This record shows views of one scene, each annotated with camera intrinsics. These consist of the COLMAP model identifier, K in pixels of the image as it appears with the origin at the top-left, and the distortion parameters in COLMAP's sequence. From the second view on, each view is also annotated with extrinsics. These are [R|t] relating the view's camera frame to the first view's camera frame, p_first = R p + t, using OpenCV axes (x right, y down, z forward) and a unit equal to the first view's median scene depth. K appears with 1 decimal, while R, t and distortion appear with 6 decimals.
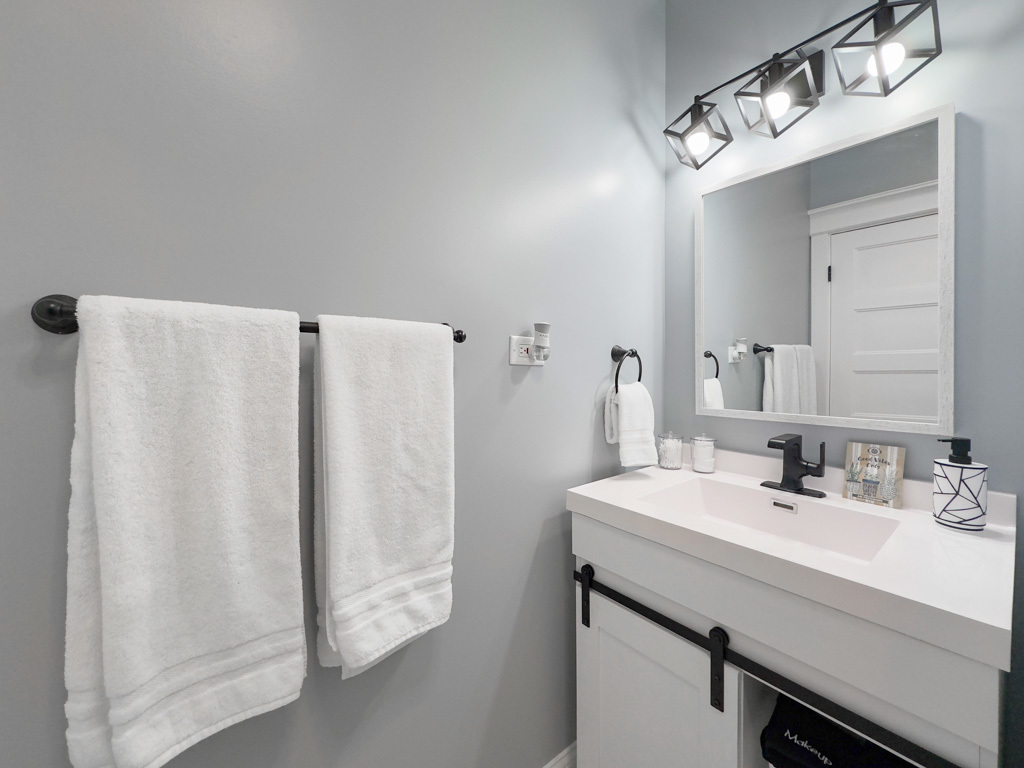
lens RADIAL K [[410.9, 0, 496.4], [0, 410.9, 368.9], [0, 0, 1]] dist [-0.002581, 0.000275]
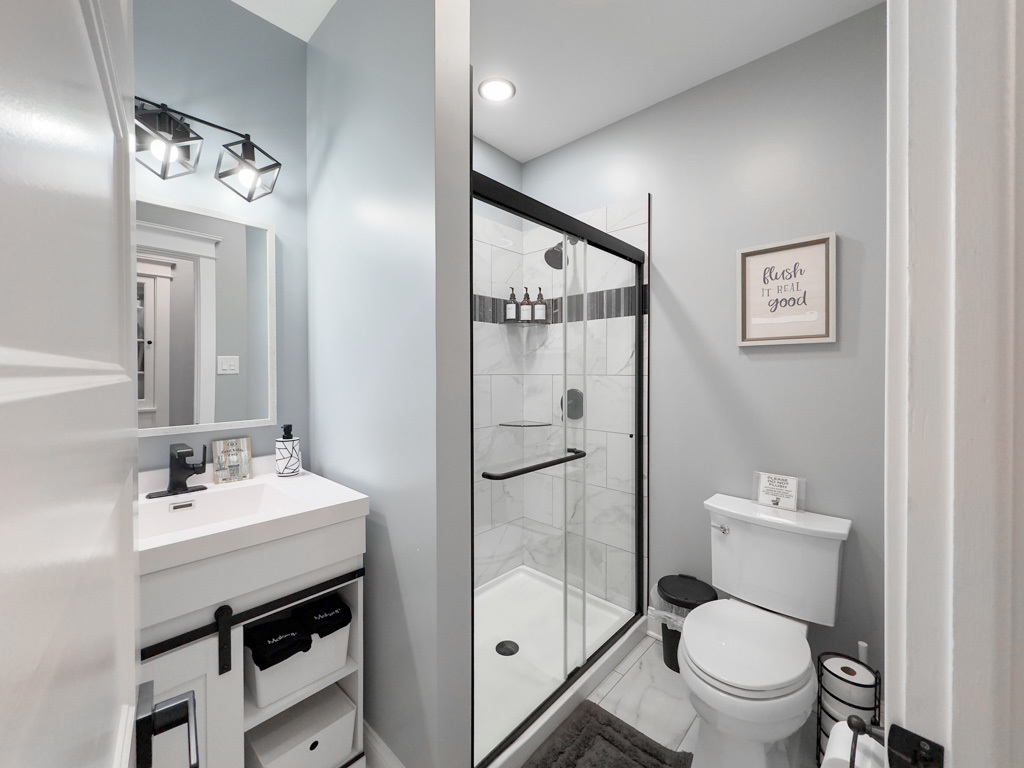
lens RADIAL K [[410.9, 0, 511.7], [0, 410.9, 377.3], [0, 0, 1]] dist [-0.002581, 0.000275]
pose [[-0.150638, -0.012699, 0.988507, -0.610517], [0.008314, 0.999866, 0.014112, -0.040289], [-0.988554, 0.010345, -0.150513, 0.267098]]
